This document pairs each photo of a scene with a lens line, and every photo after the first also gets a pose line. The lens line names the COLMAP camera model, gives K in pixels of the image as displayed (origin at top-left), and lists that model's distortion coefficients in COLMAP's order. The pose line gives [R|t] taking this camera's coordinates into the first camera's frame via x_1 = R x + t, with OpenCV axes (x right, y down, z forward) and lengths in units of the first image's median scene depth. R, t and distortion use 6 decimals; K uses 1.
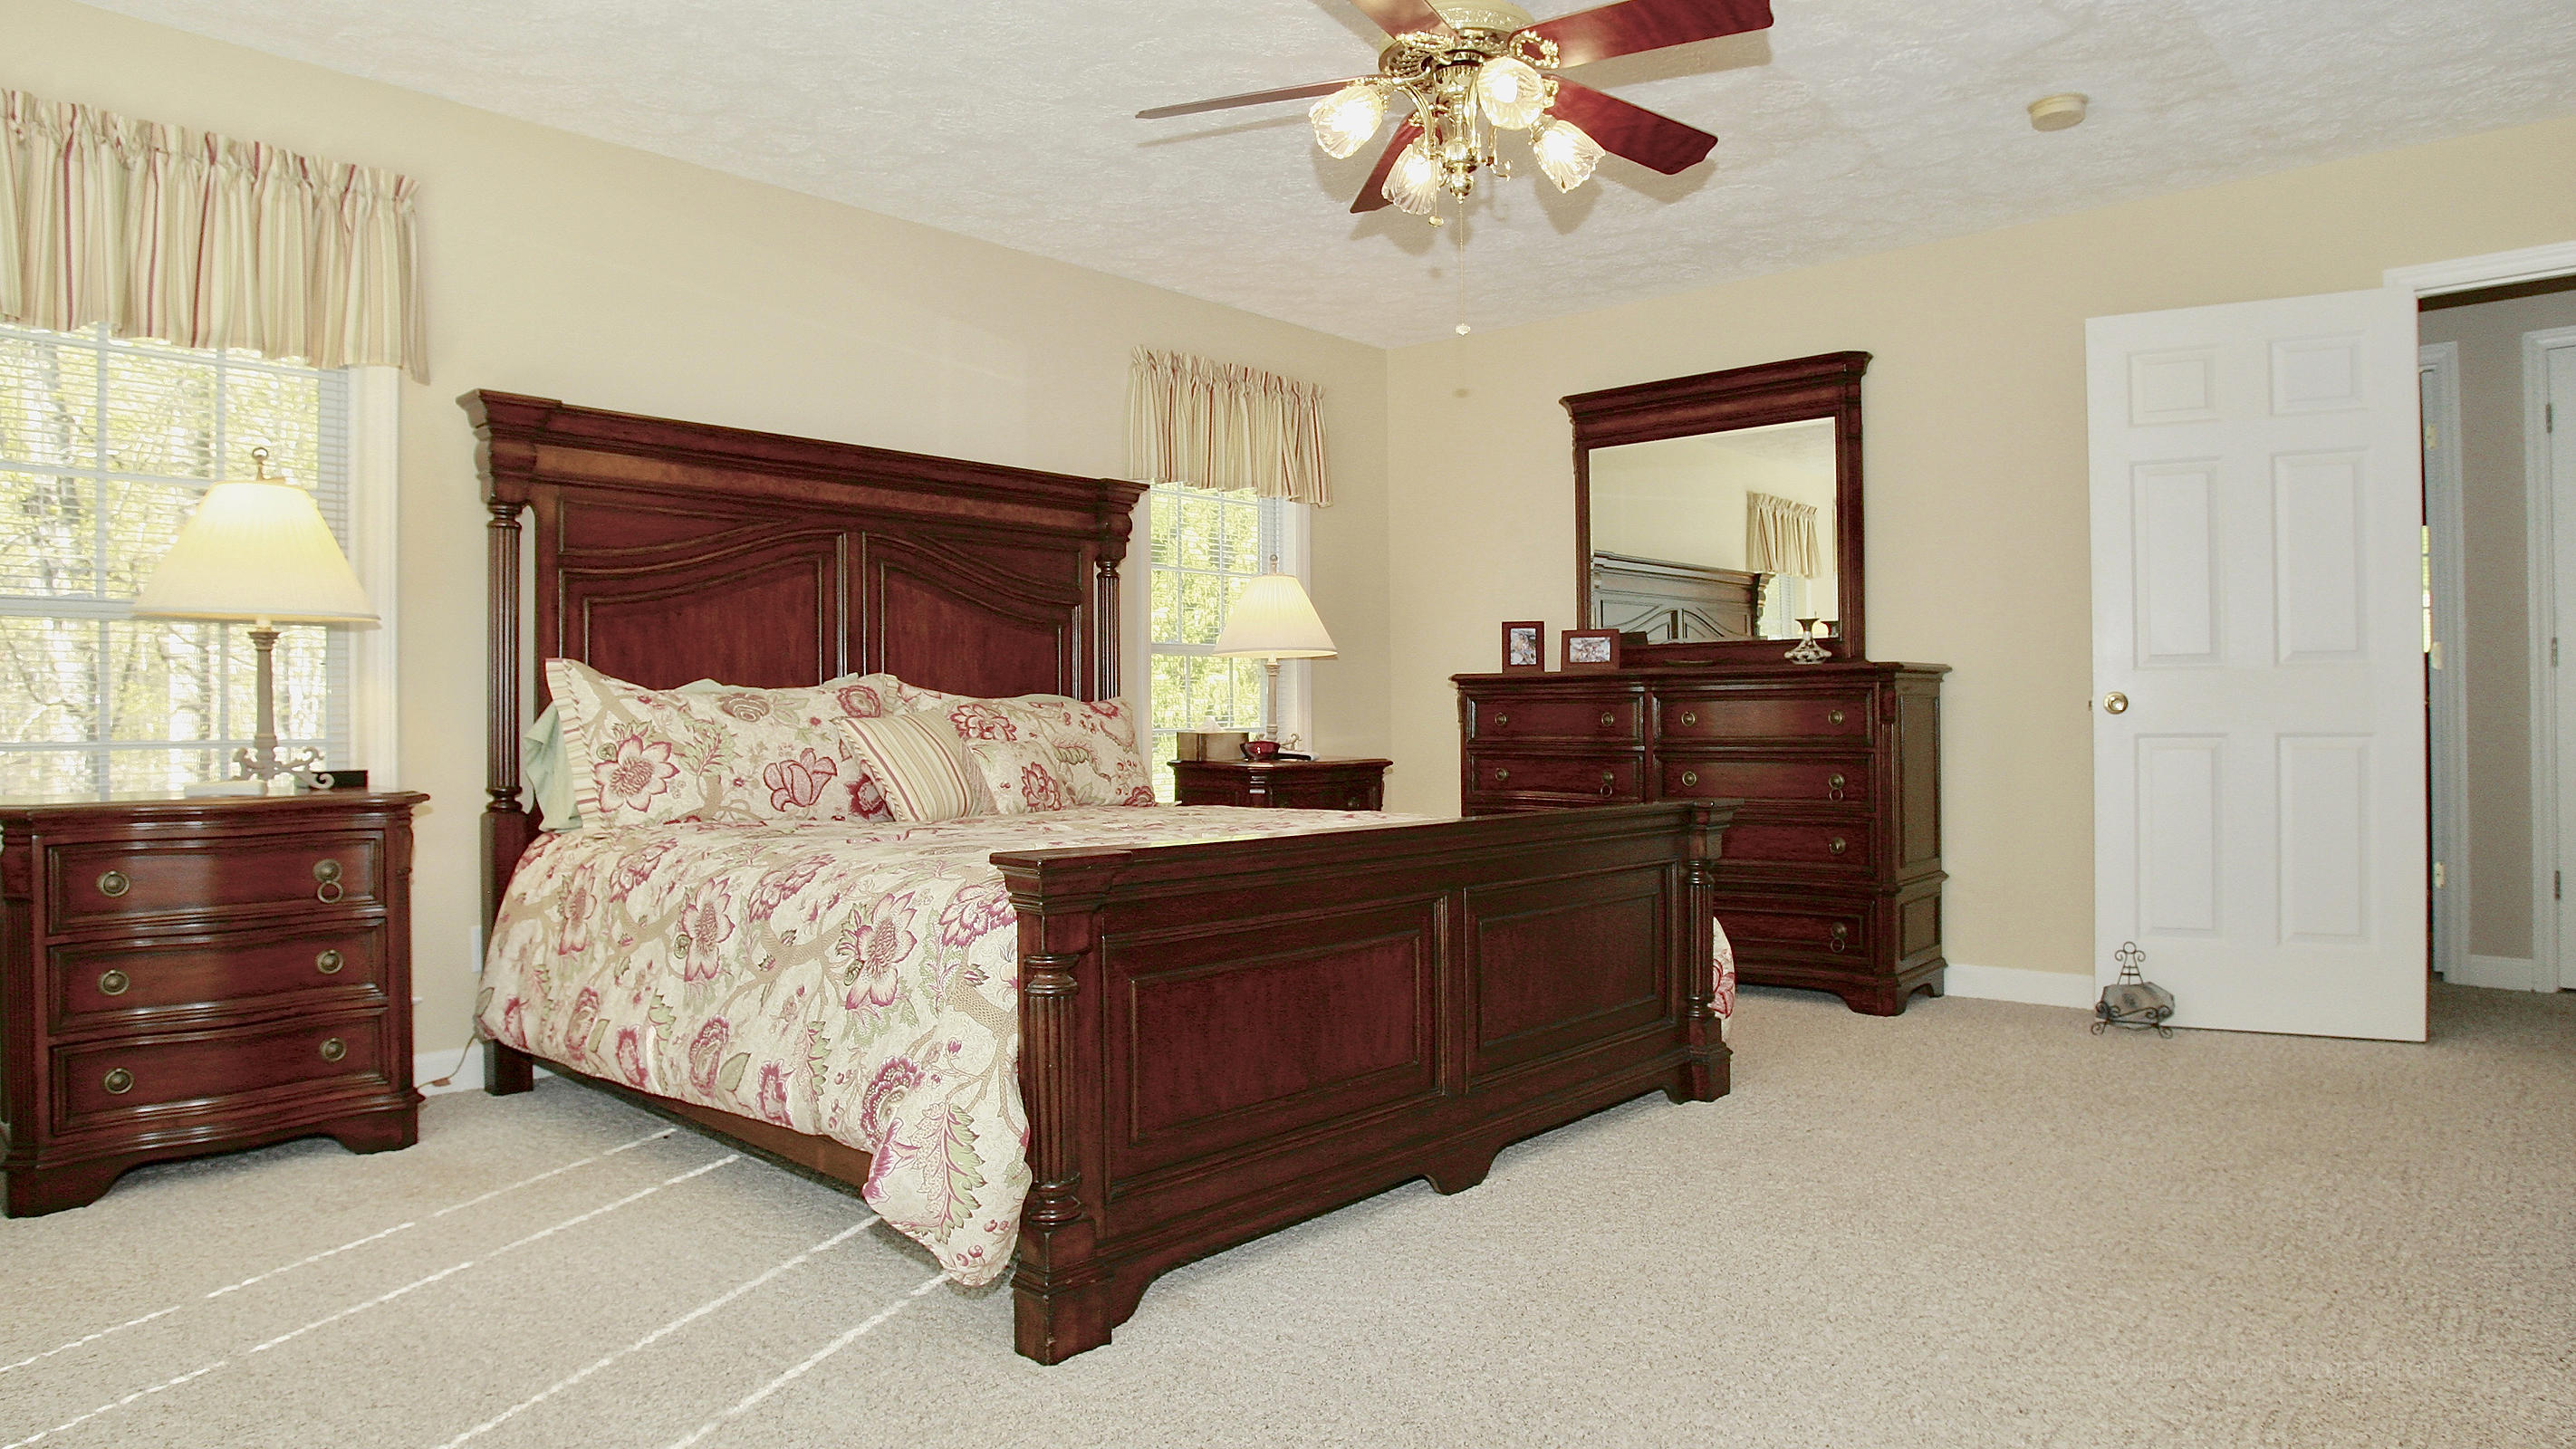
lens RADIAL K [[1519.7, 0, 1288.0], [0, 1519.7, 724.5], [0, 0, 1]] dist [-0.097596, 0.054425]
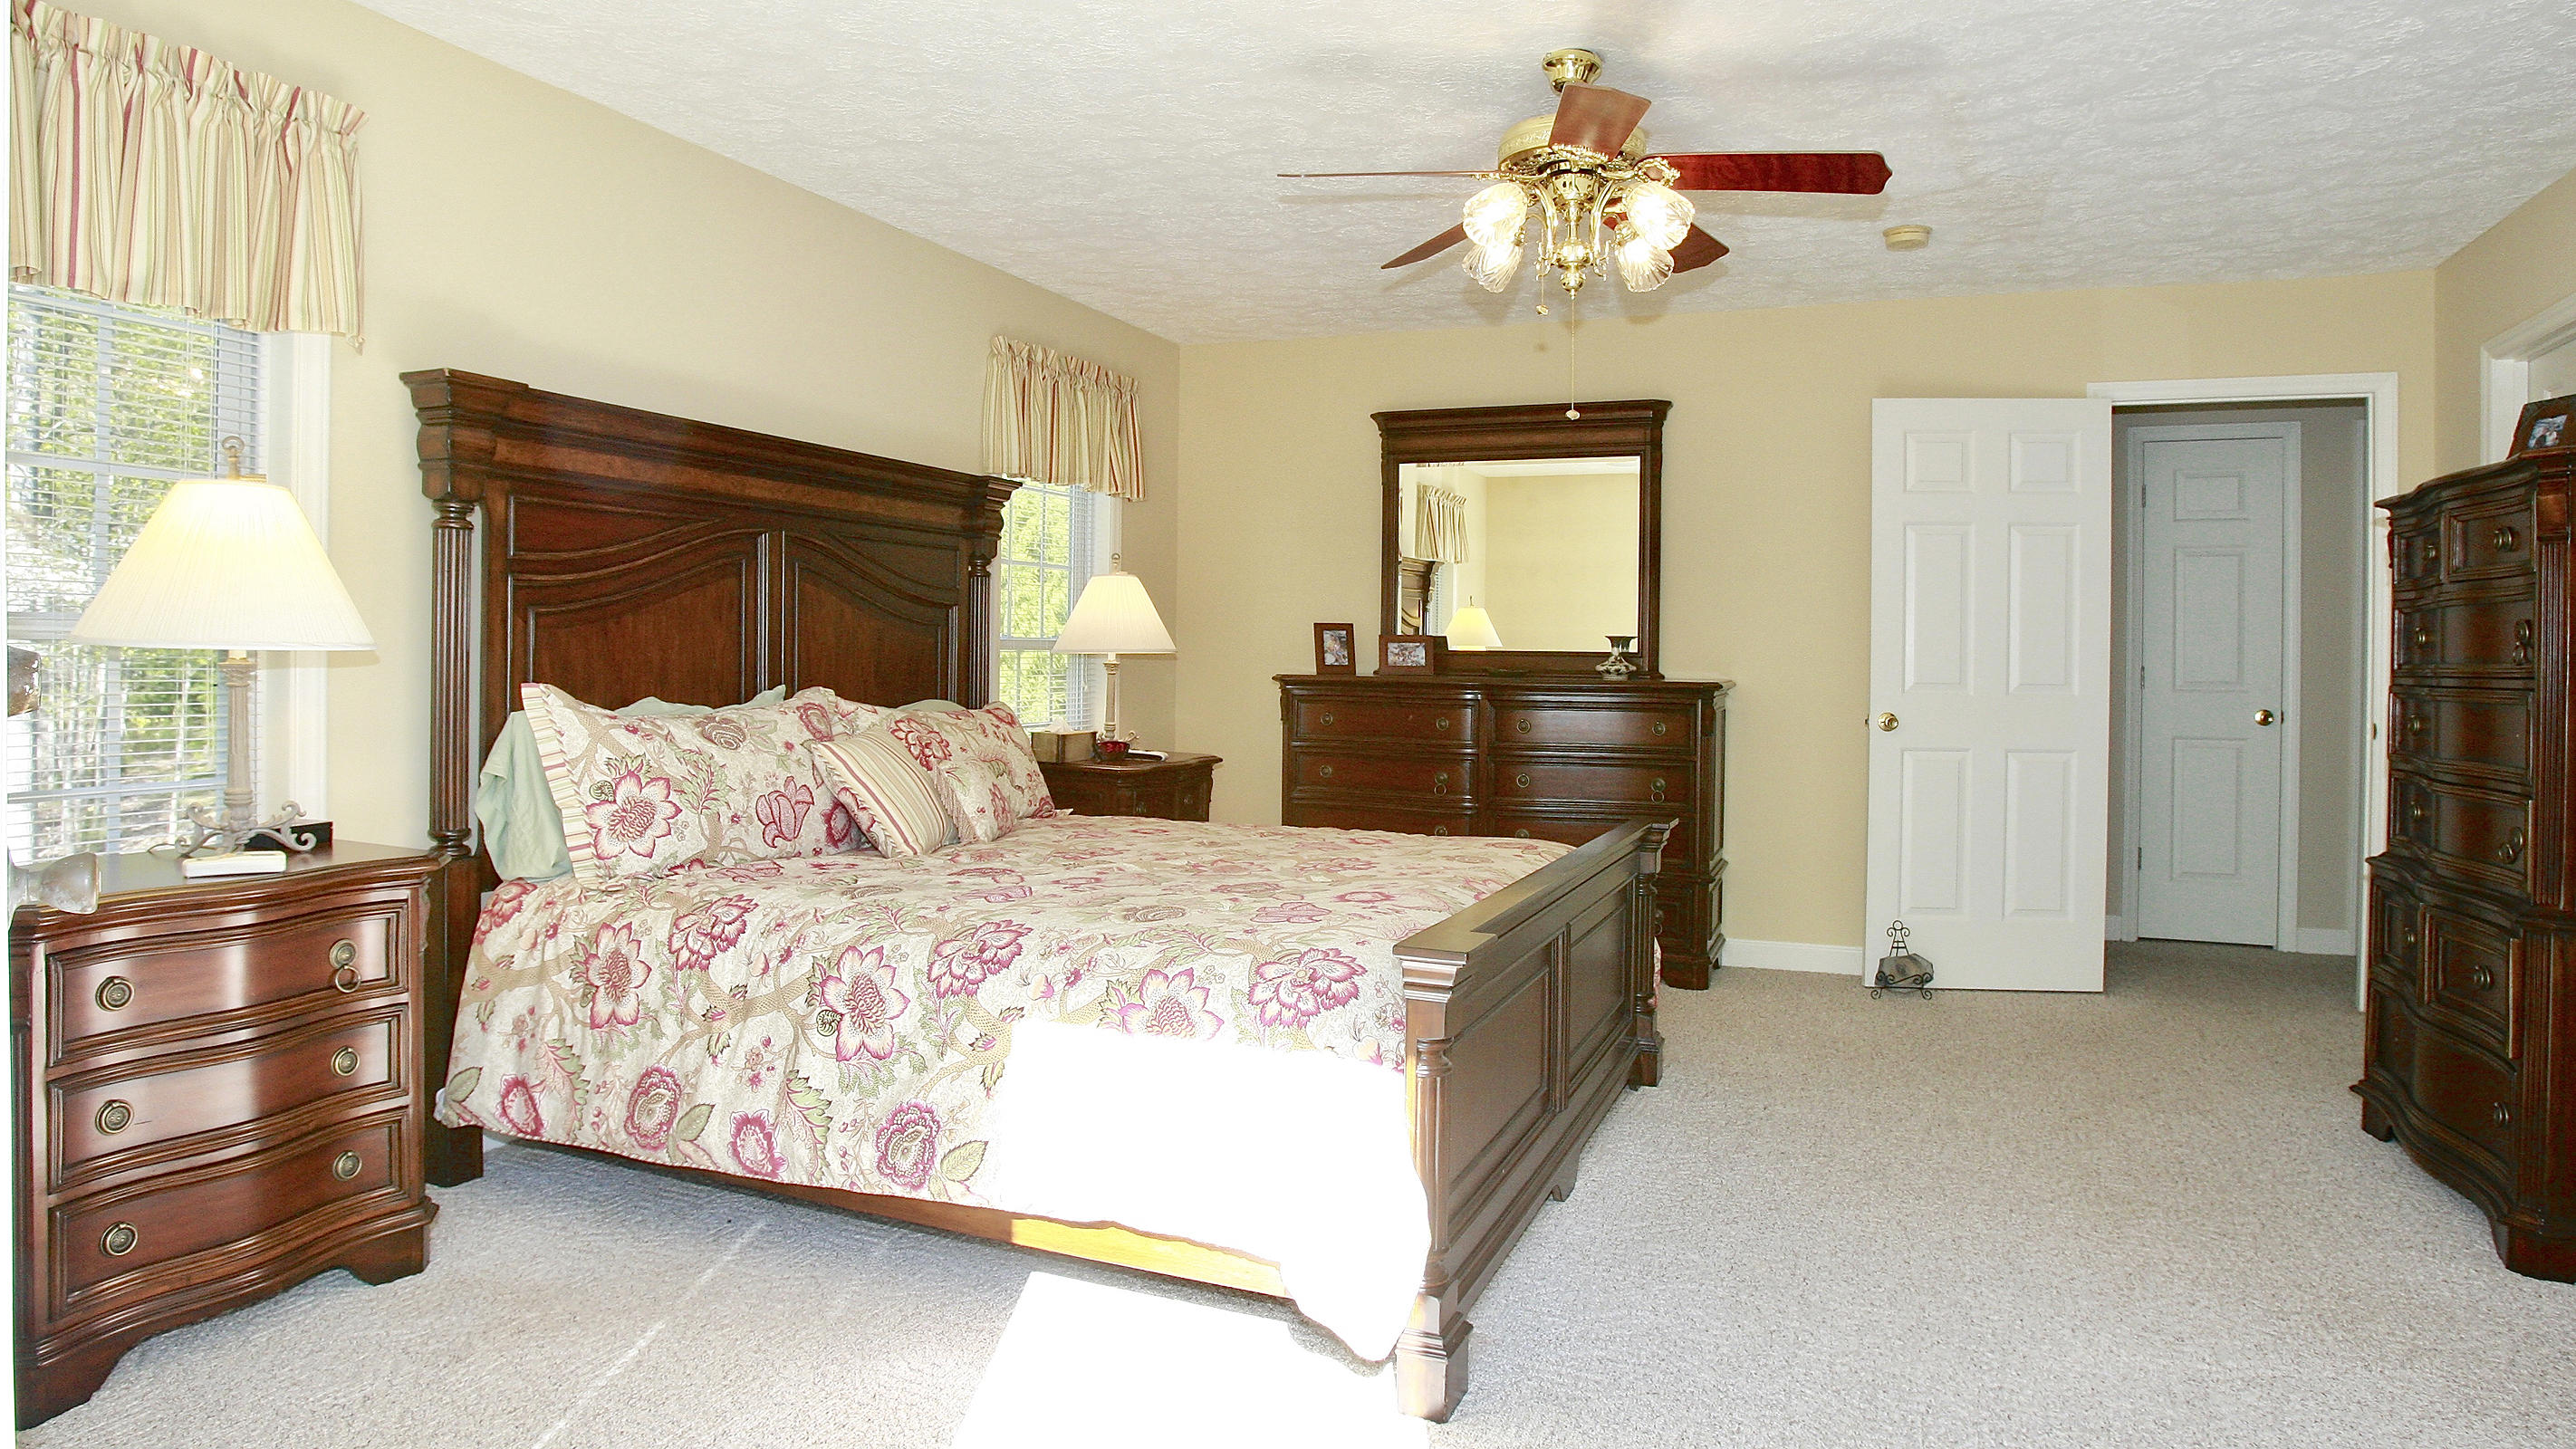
lens RADIAL K [[1516.8, 0, 1283.1], [0, 1516.8, 678.0], [0, 0, 1]] dist [-0.096864, 0.051036]
pose [[0.940833, 0.012971, 0.338621, -0.333817], [-0.017803, 0.999779, 0.011167, -0.058464], [-0.338402, -0.016535, 0.940856, 0.027869]]
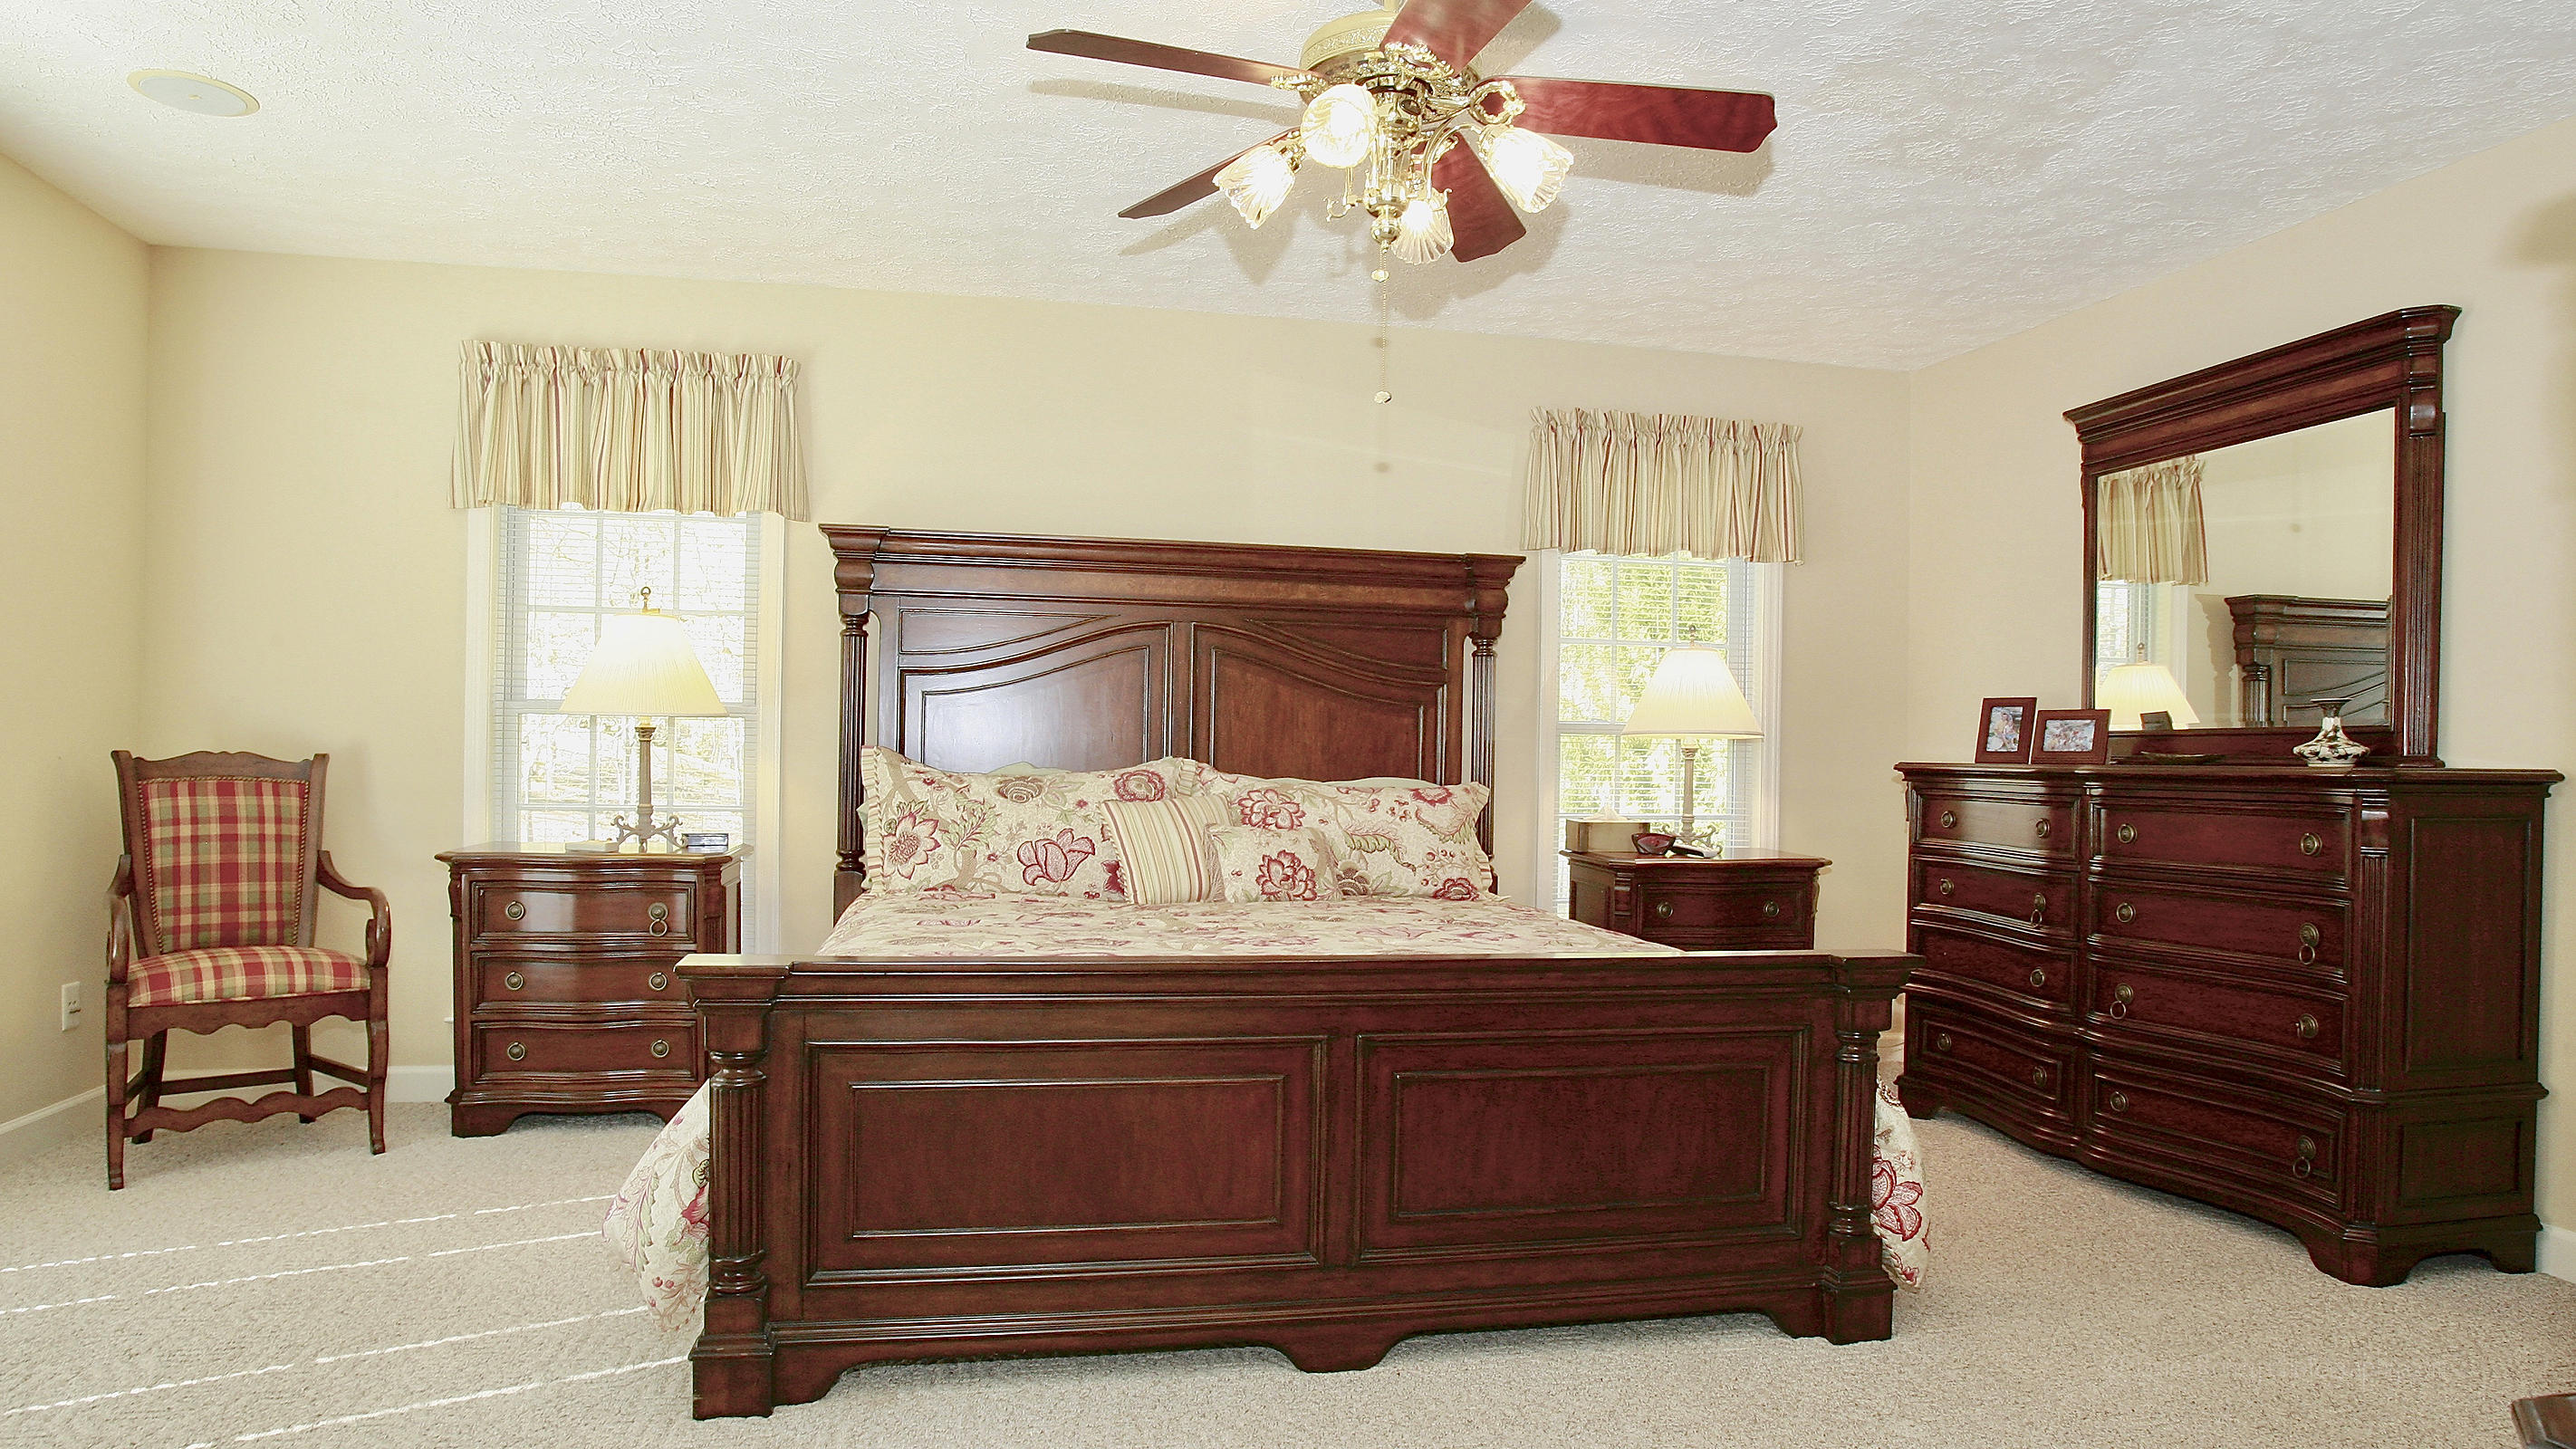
lens RADIAL K [[1527.7, 0, 1288.4], [0, 1527.7, 784.9], [0, 0, 1]] dist [-0.092630, 0.055732]
pose [[0.813486, 0.030547, -0.580781, 0.436858], [-0.023955, 0.999532, 0.019018, -0.039401], [0.581090, -0.001558, 0.813837, 0.186016]]
